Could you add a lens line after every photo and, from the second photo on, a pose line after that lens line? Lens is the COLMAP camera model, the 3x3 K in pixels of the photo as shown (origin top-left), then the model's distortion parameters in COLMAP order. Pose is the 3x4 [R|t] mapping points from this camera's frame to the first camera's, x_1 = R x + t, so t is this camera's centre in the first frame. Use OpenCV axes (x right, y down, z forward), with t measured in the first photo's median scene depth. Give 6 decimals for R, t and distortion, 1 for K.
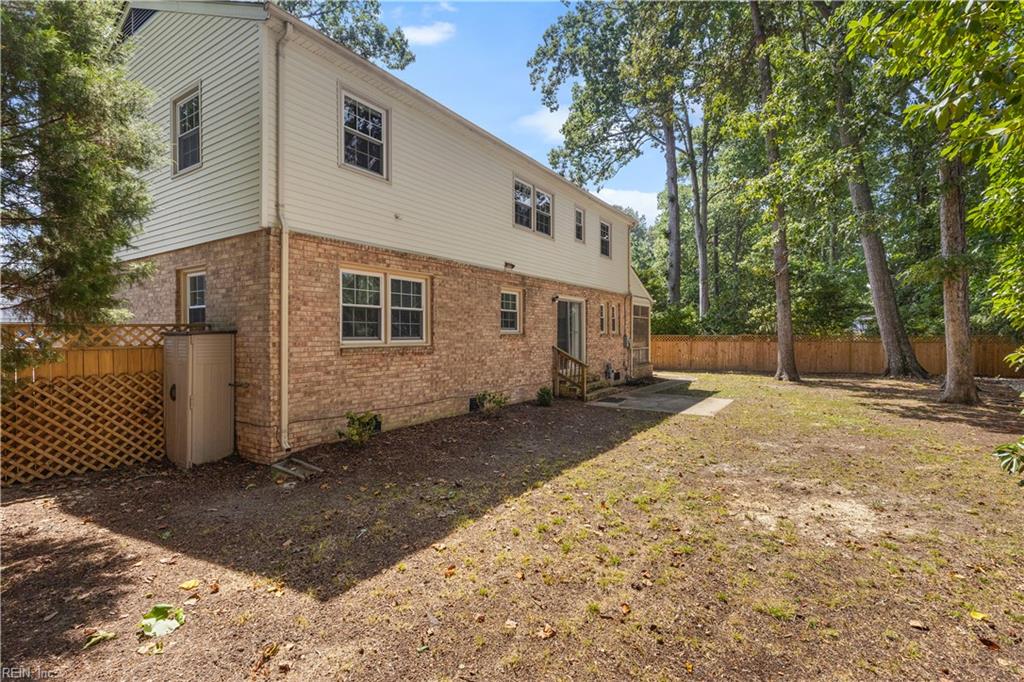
lens RADIAL K [[475.0, 0, 514.8], [0, 475.0, 334.0], [0, 0, 1]] dist [0.000949, 0.000536]
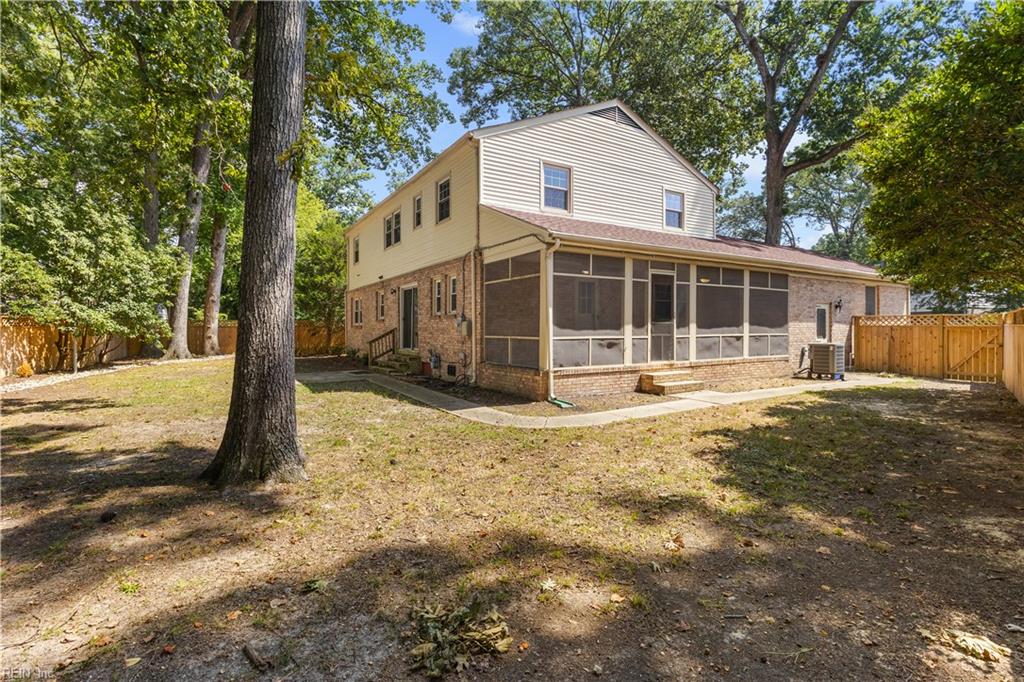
lens RADIAL K [[475.0, 0, 514.8], [0, 475.0, 334.0], [0, 0, 1]] dist [0.000949, 0.000536]
pose [[-0.421645, 0.007961, -0.906726, 1.610979], [0.007171, 0.999959, 0.005445, 0.052703], [0.906732, -0.004206, -0.421685, 2.659864]]
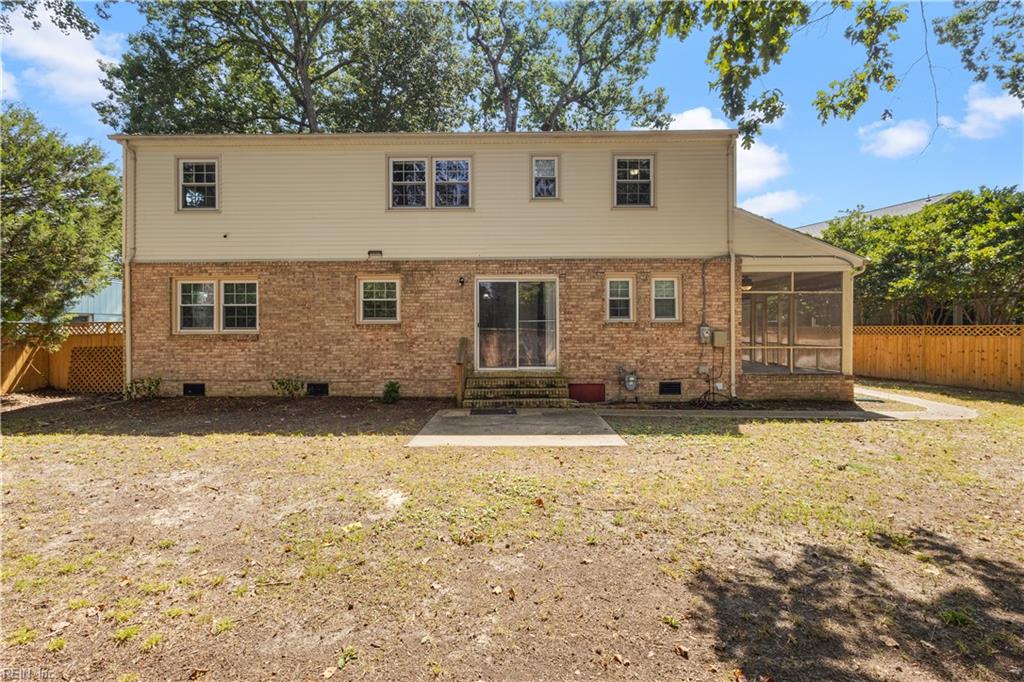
lens RADIAL K [[468.6, 0, 509.5], [0, 468.6, 340.6], [0, 0, 1]] dist [0.000614, 0.000424]
pose [[0.542053, -0.001242, -0.840343, 1.189645], [0.005778, 0.999981, 0.002250, 0.042295], [0.840324, -0.006075, 0.542050, 0.900141]]
